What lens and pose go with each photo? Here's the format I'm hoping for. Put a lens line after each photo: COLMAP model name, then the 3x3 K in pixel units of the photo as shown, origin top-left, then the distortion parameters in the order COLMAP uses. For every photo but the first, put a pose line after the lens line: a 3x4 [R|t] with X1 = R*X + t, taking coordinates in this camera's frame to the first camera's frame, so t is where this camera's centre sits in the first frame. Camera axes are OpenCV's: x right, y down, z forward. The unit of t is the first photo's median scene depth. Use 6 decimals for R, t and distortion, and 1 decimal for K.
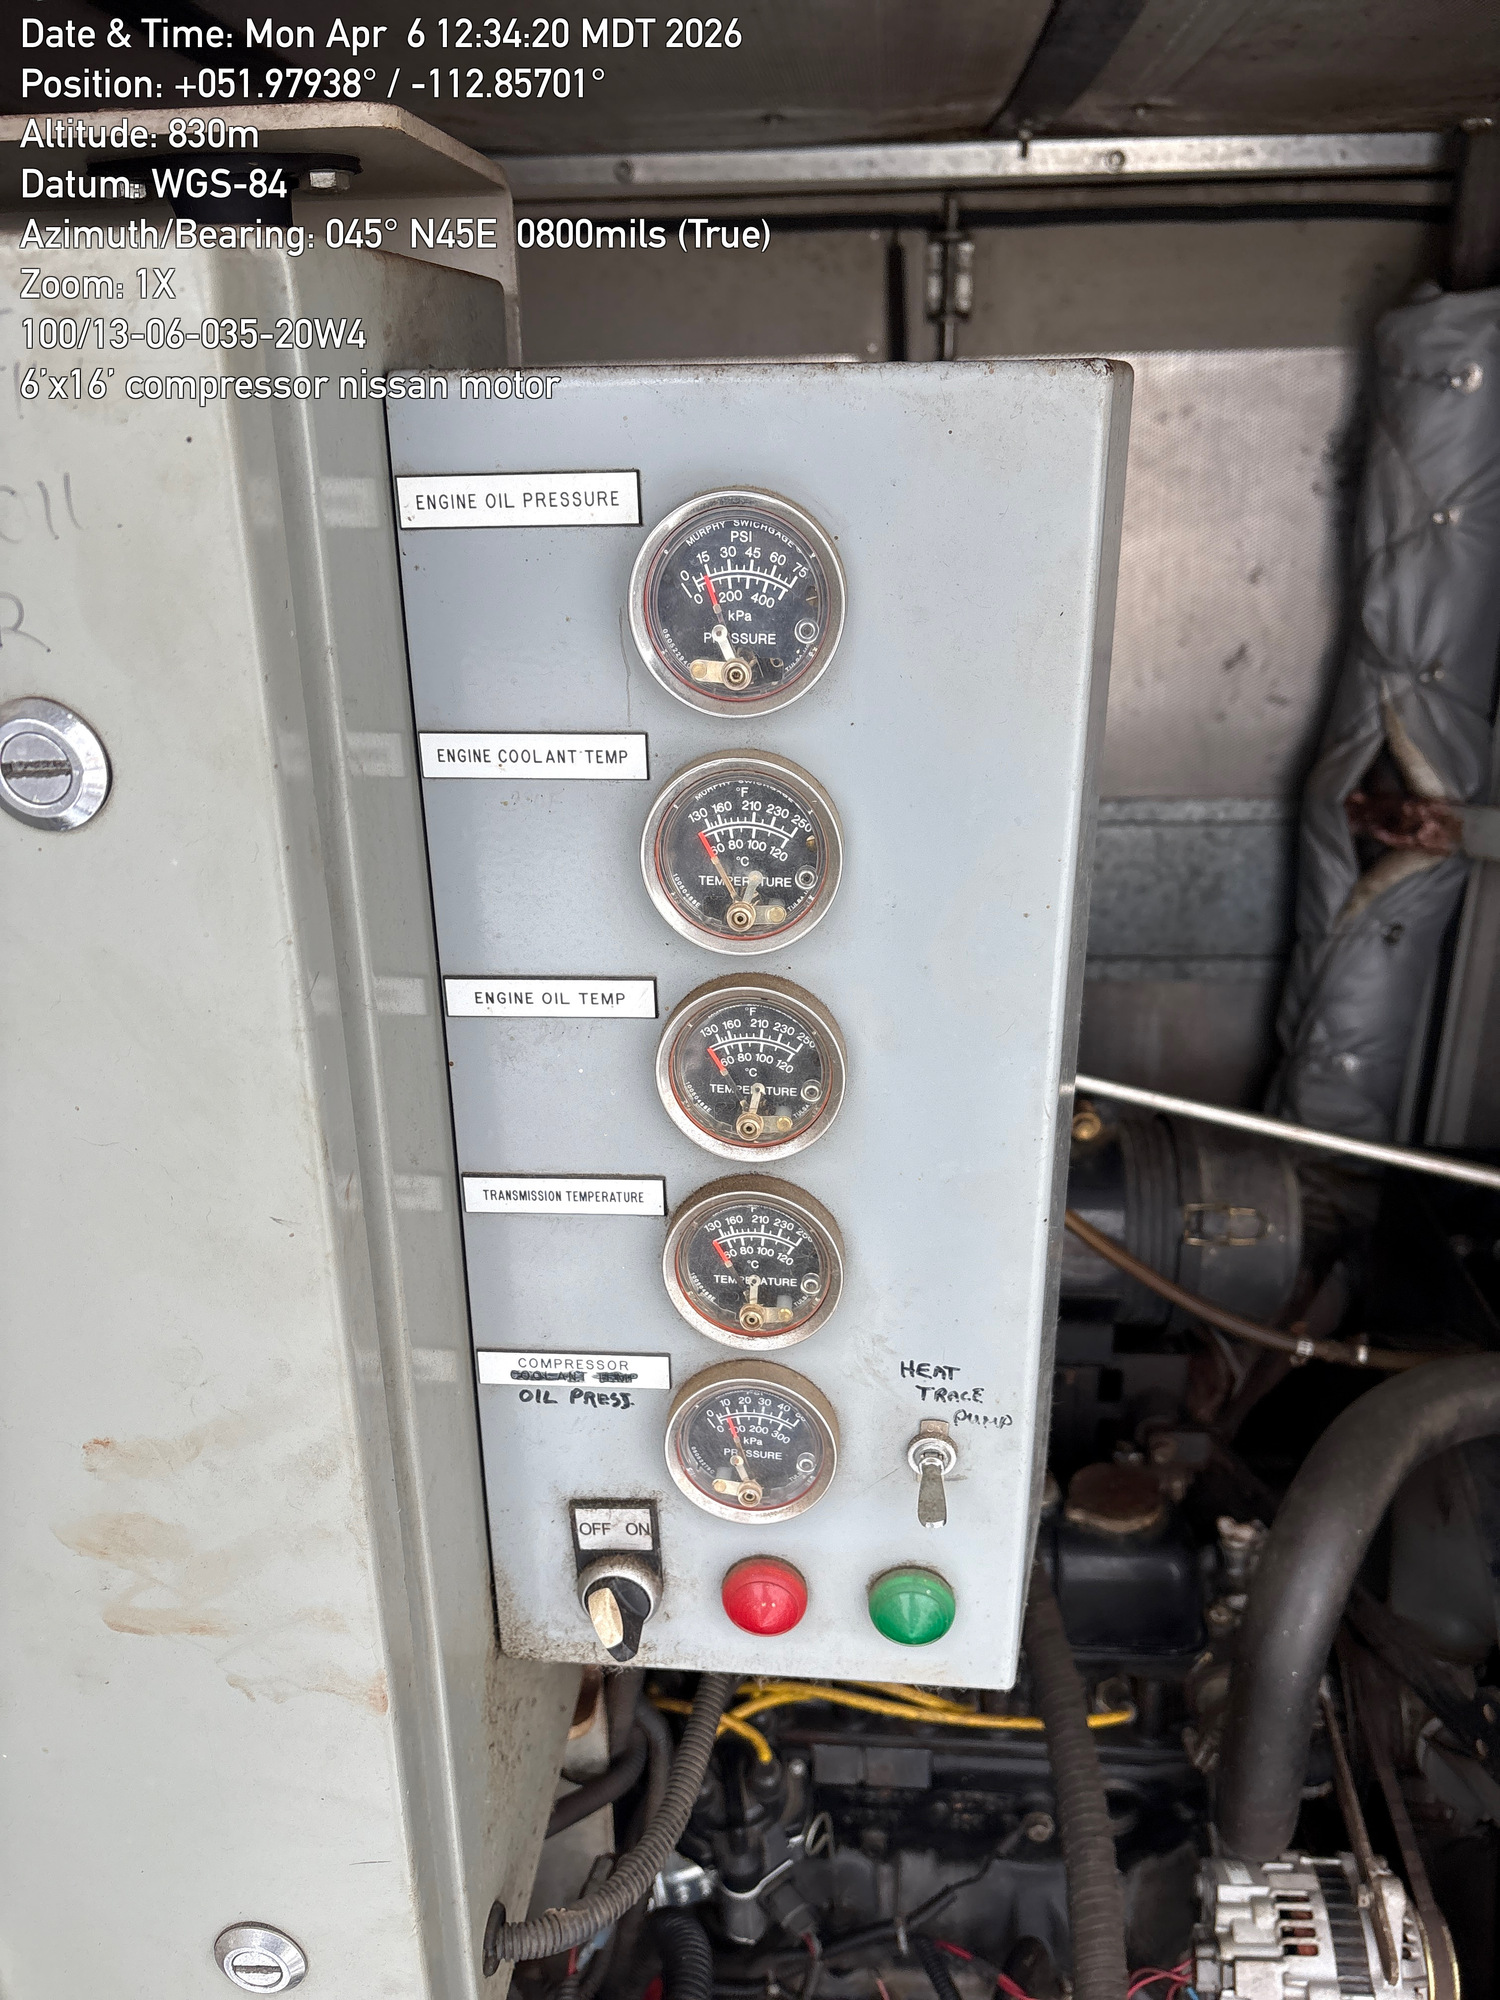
lens RADIAL K [[1500.3, 0, 747.4], [0, 1500.3, 1003.8], [0, 0, 1]] dist [0.042499, -0.050523]
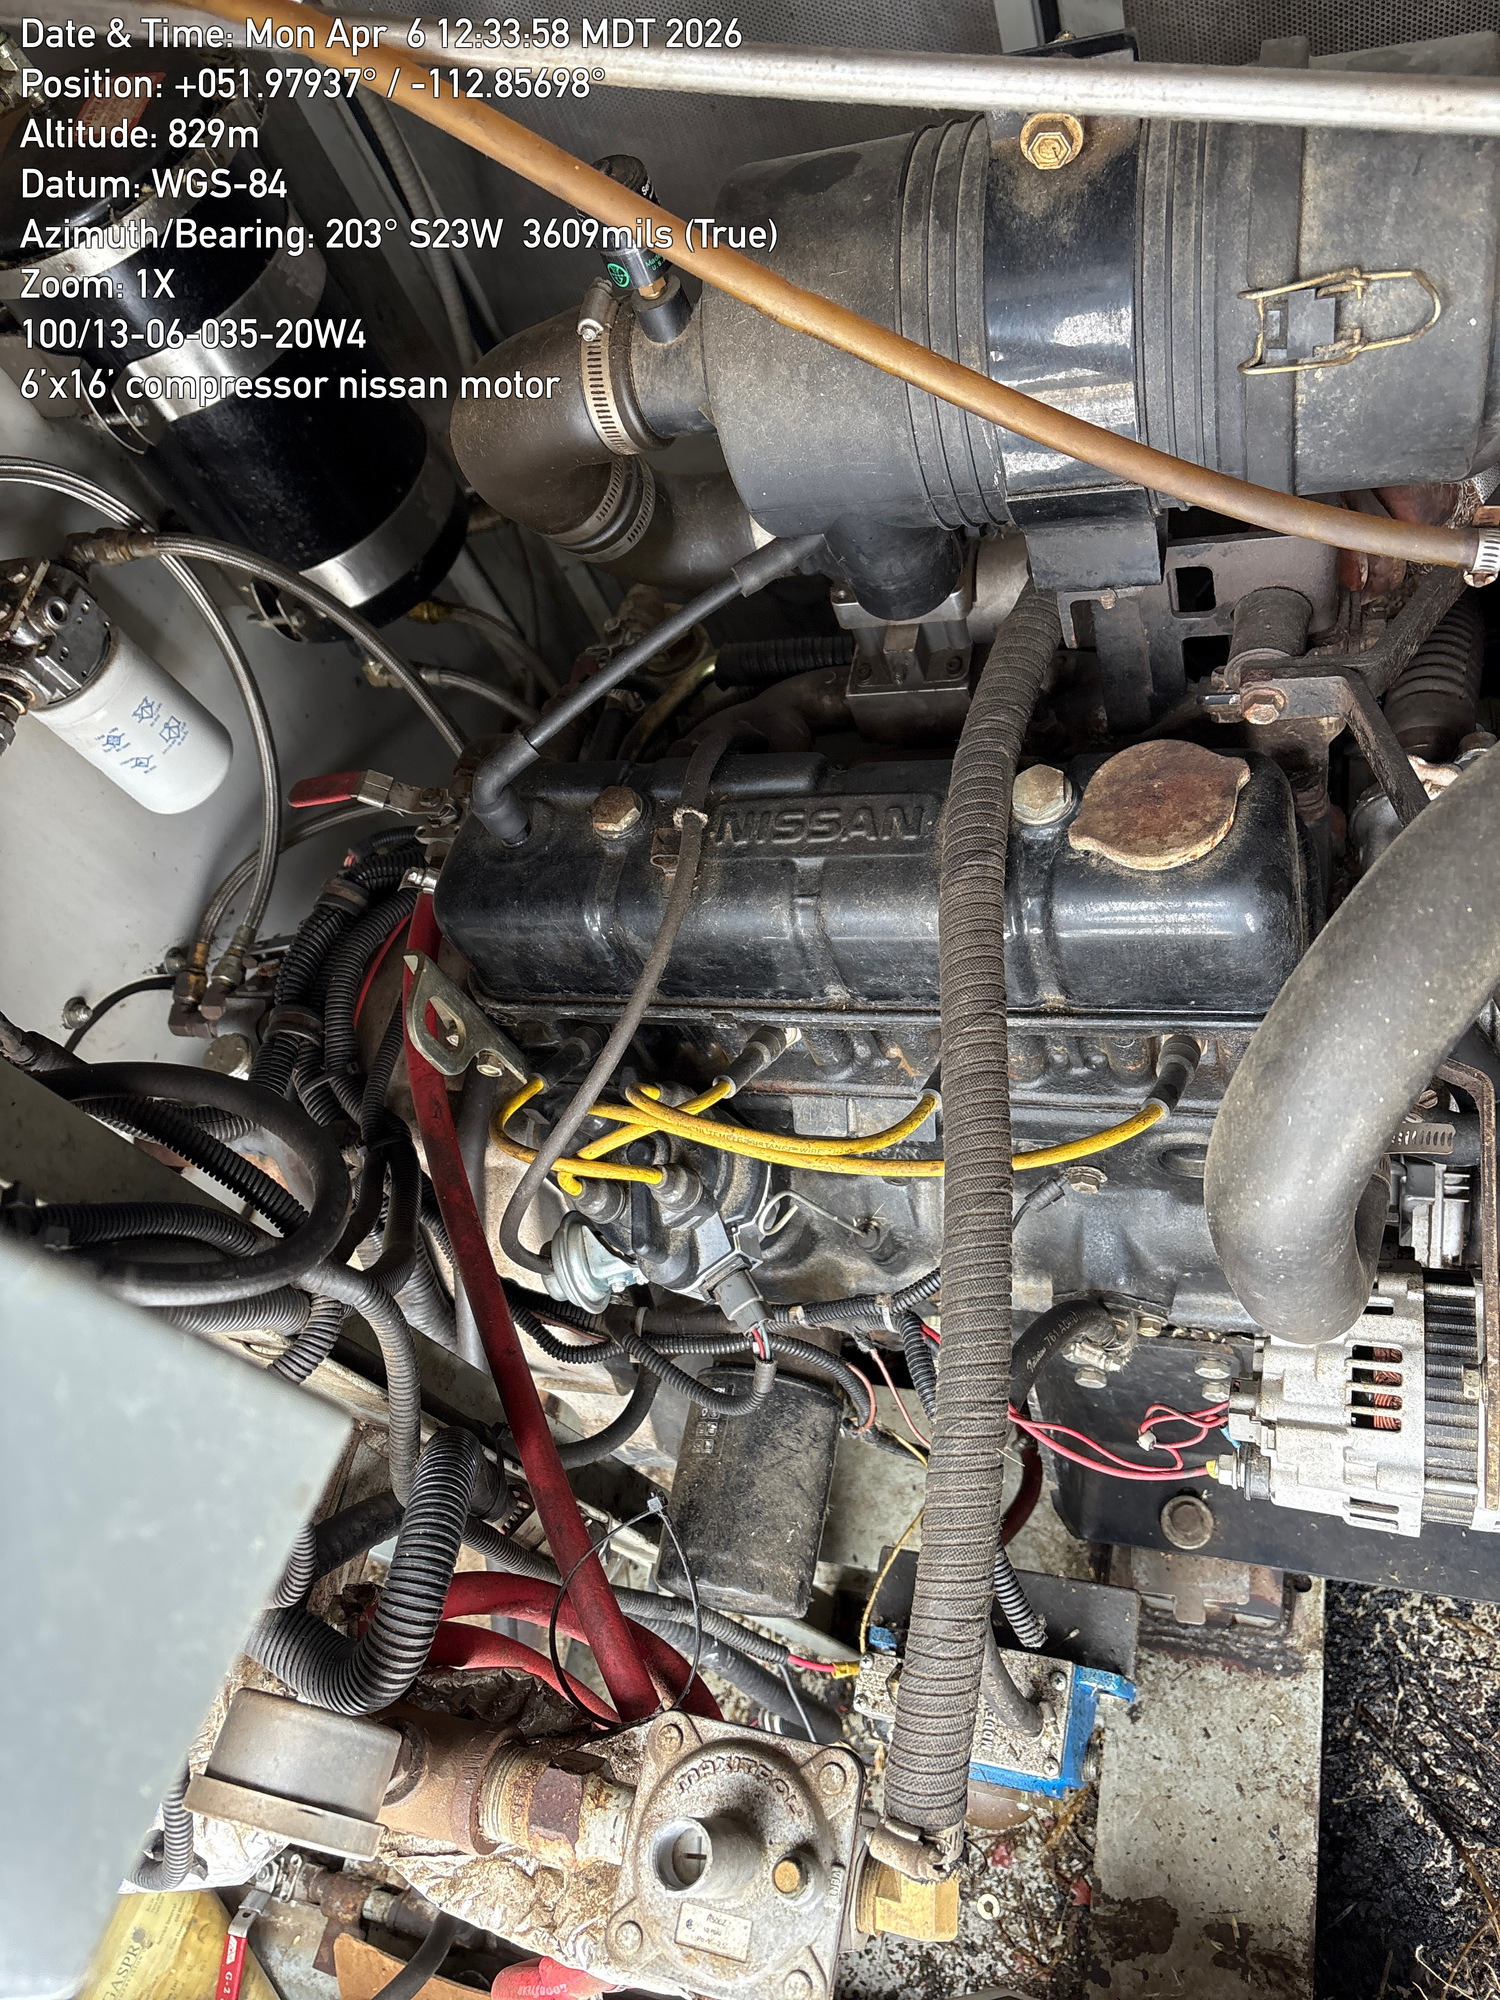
lens RADIAL K [[1500.3, 0, 743.3], [0, 1500.3, 985.4], [0, 0, 1]] dist [0.042499, -0.050523]
pose [[0.946605, -0.039481, -0.319969, 0.307101], [0.228434, 0.782484, 0.579255, -0.007901], [0.227502, -0.621418, 0.749722, 0.509410]]
